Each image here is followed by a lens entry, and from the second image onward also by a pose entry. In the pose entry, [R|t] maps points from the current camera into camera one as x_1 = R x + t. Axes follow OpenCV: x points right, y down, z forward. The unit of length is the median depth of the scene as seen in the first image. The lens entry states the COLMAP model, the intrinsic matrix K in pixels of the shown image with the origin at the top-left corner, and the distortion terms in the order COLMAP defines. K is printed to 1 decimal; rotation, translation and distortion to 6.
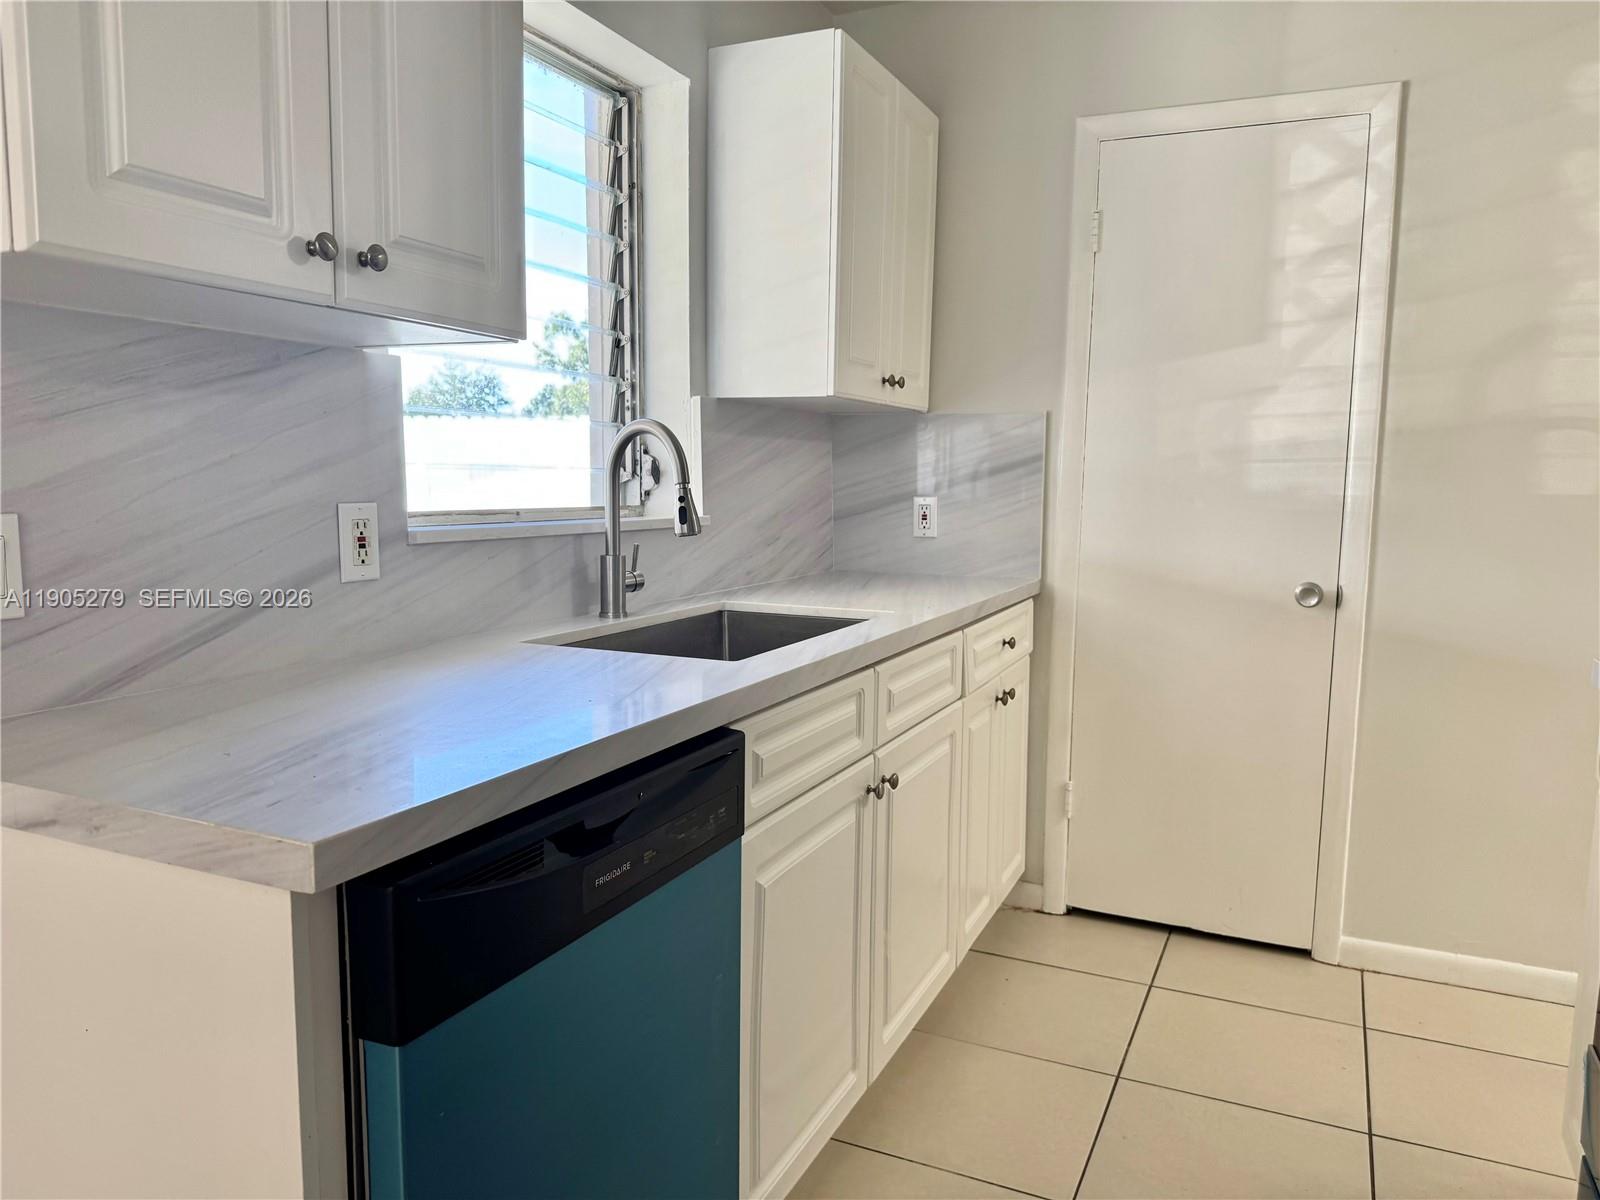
lens RADIAL K [[1114.2, 0, 803.1], [0, 1114.2, 620.0], [0, 0, 1]] dist [0.160509, -0.333249]
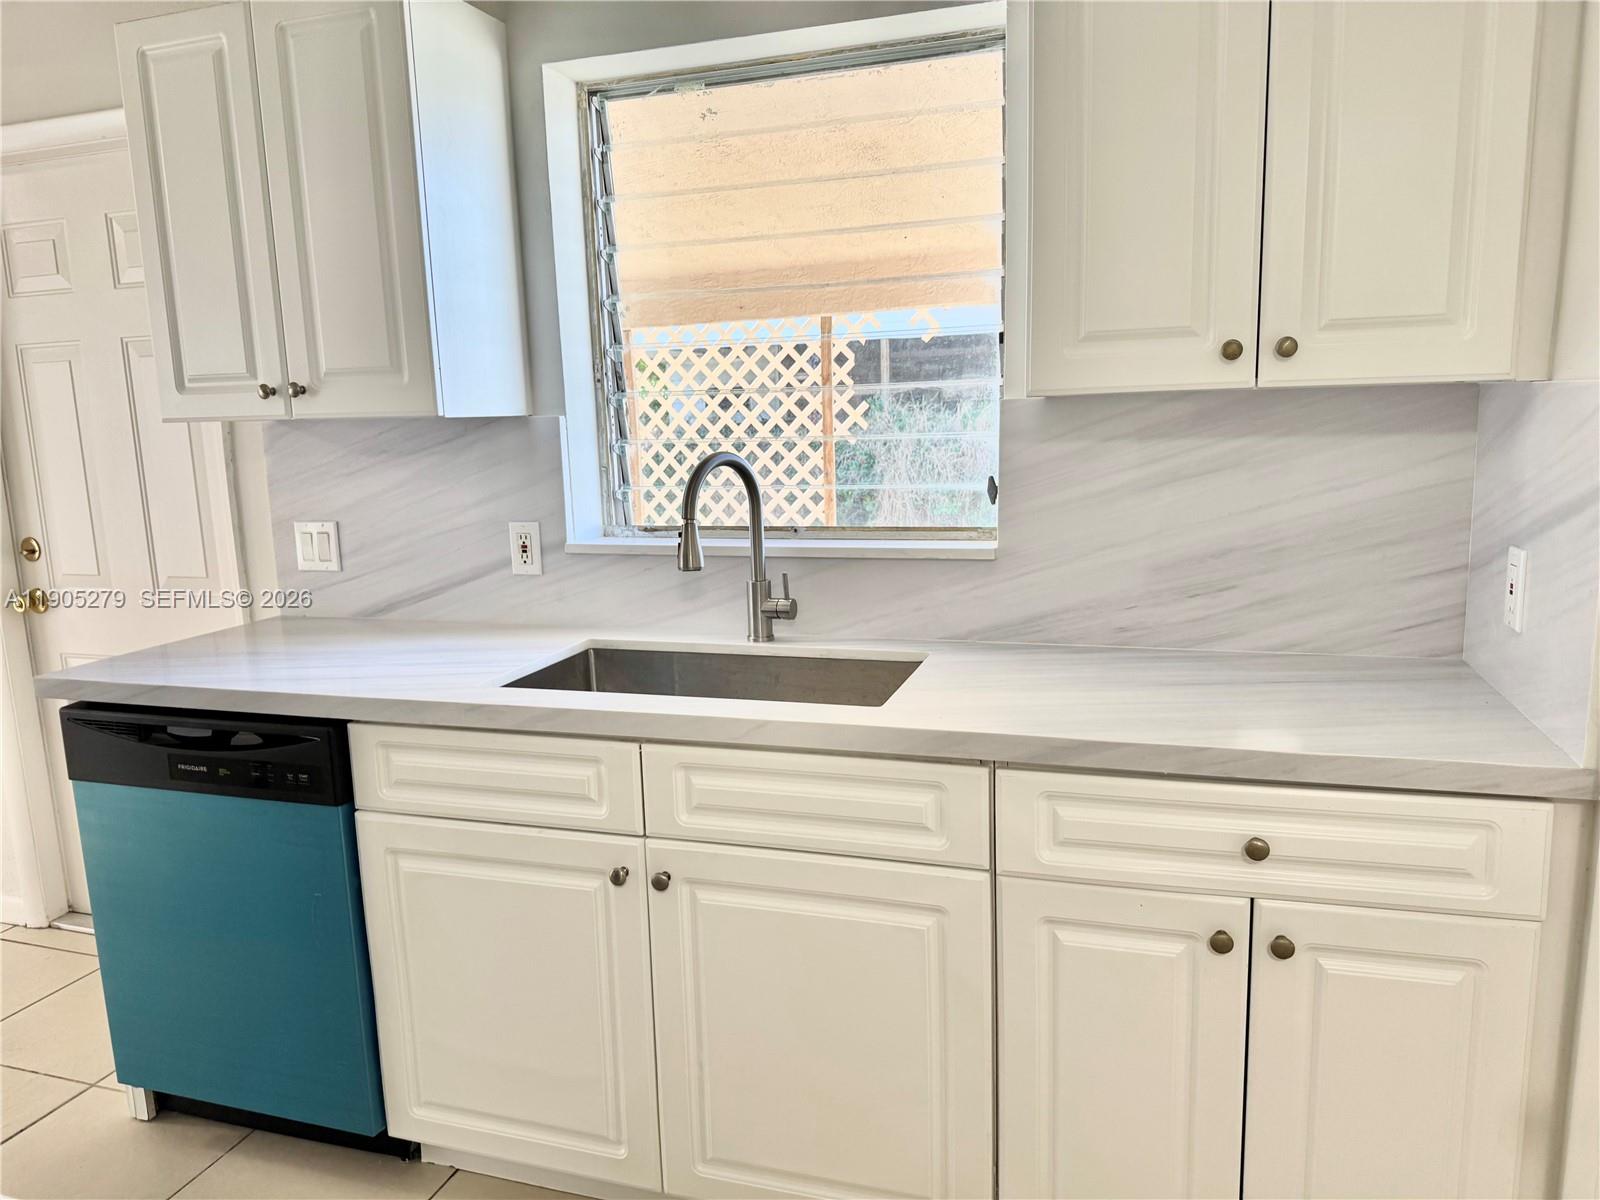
lens RADIAL K [[1122.9, 0, 811.5], [0, 1122.9, 599.4], [0, 0, 1]] dist [0.037119, -0.058803]
pose [[0.124220, 0.142161, -0.982018, 1.084312], [-0.100171, 0.986424, 0.130127, -0.229426], [0.987185, 0.082206, 0.136774, 1.170617]]
